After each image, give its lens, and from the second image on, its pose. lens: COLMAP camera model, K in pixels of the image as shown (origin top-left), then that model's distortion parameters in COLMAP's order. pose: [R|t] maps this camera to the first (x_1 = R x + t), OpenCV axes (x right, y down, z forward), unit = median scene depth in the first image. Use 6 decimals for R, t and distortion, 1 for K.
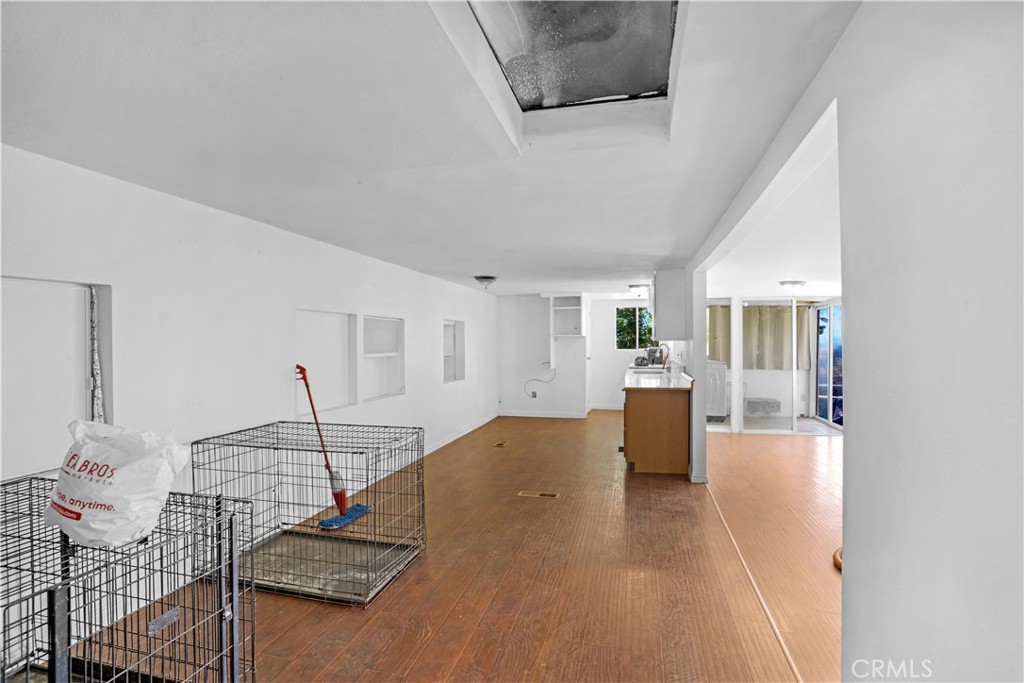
lens RADIAL K [[517.9, 0, 512.0], [0, 517.9, 341.5], [0, 0, 1]] dist [-0.061026, 0.005242]
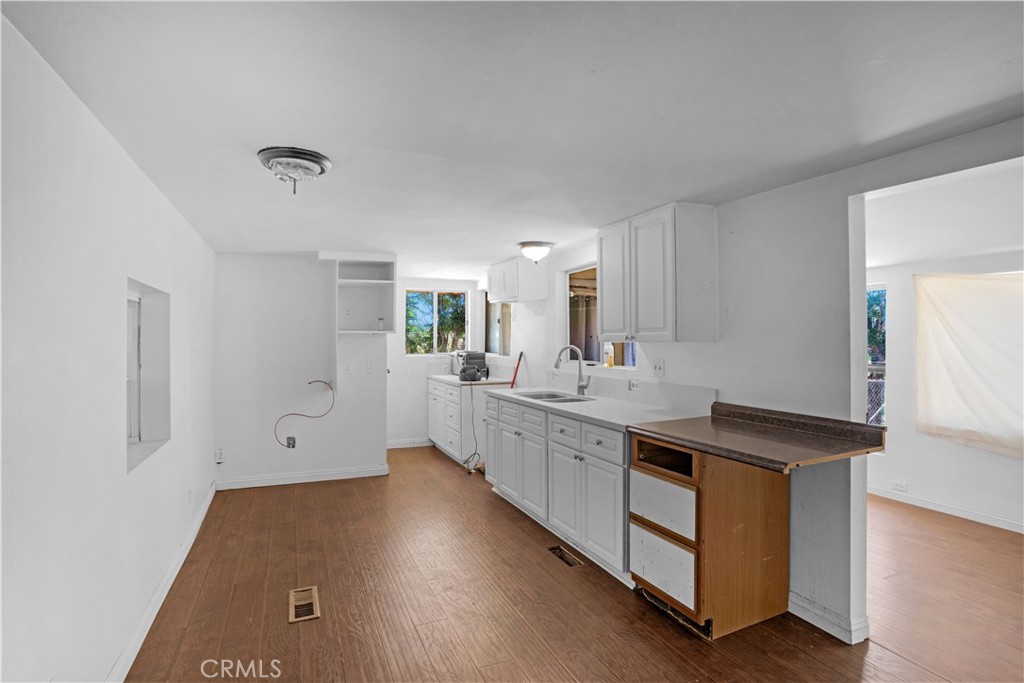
lens RADIAL K [[525.5, 0, 514.5], [0, 525.5, 326.9], [0, 0, 1]] dist [-0.062204, 0.005828]
pose [[0.806430, 0.014314, 0.591156, -0.095864], [0.003204, 0.999587, -0.028575, -0.000377], [-0.591321, 0.024938, 0.806051, 0.462149]]
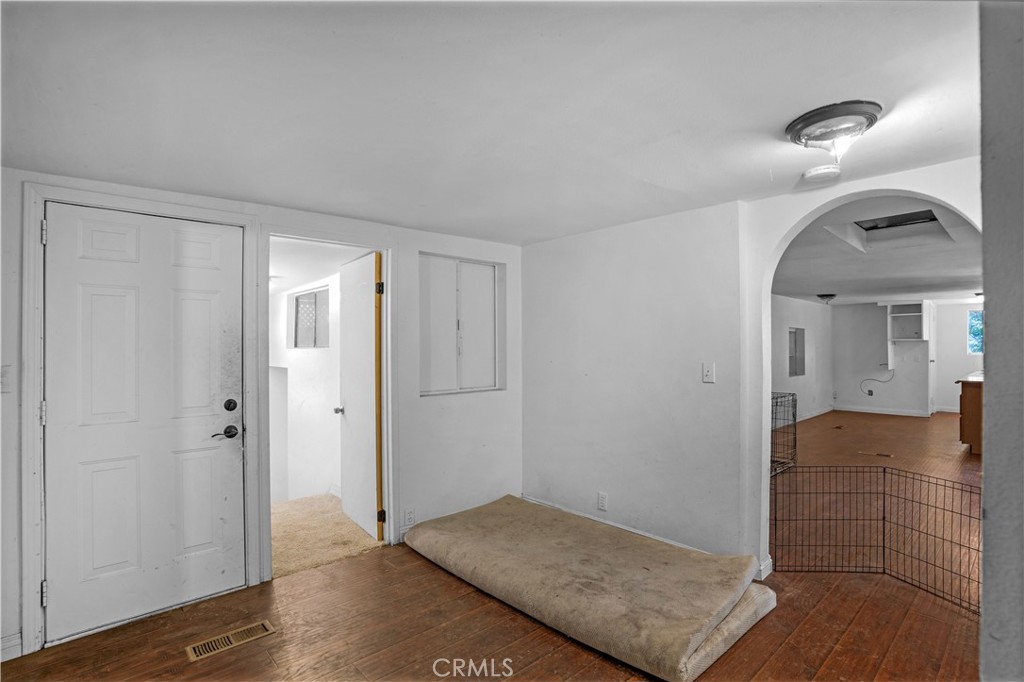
lens RADIAL K [[500.1, 0, 512.0], [0, 500.1, 341.0], [0, 0, 1]] dist [-0.029363, 0.001111]
pose [[0.834285, -0.000846, -0.551333, -0.017752], [-0.004564, 0.999954, -0.008440, 0.003674], [0.551314, 0.009557, 0.834243, -0.331539]]
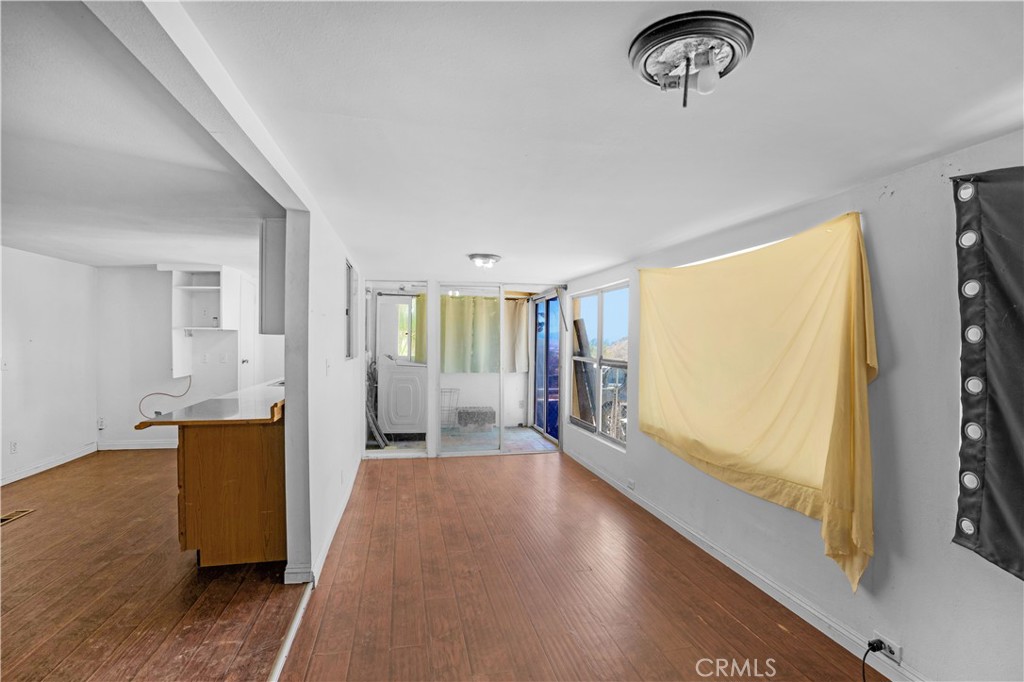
lens RADIAL K [[517.9, 0, 512.0], [0, 517.9, 341.0], [0, 0, 1]] dist [-0.061026, 0.005242]
pose [[0.902532, 0.005377, 0.430590, 0.192370], [-0.004644, 0.999985, -0.002754, 0.005063], [-0.430599, 0.000486, 0.902543, 0.225225]]
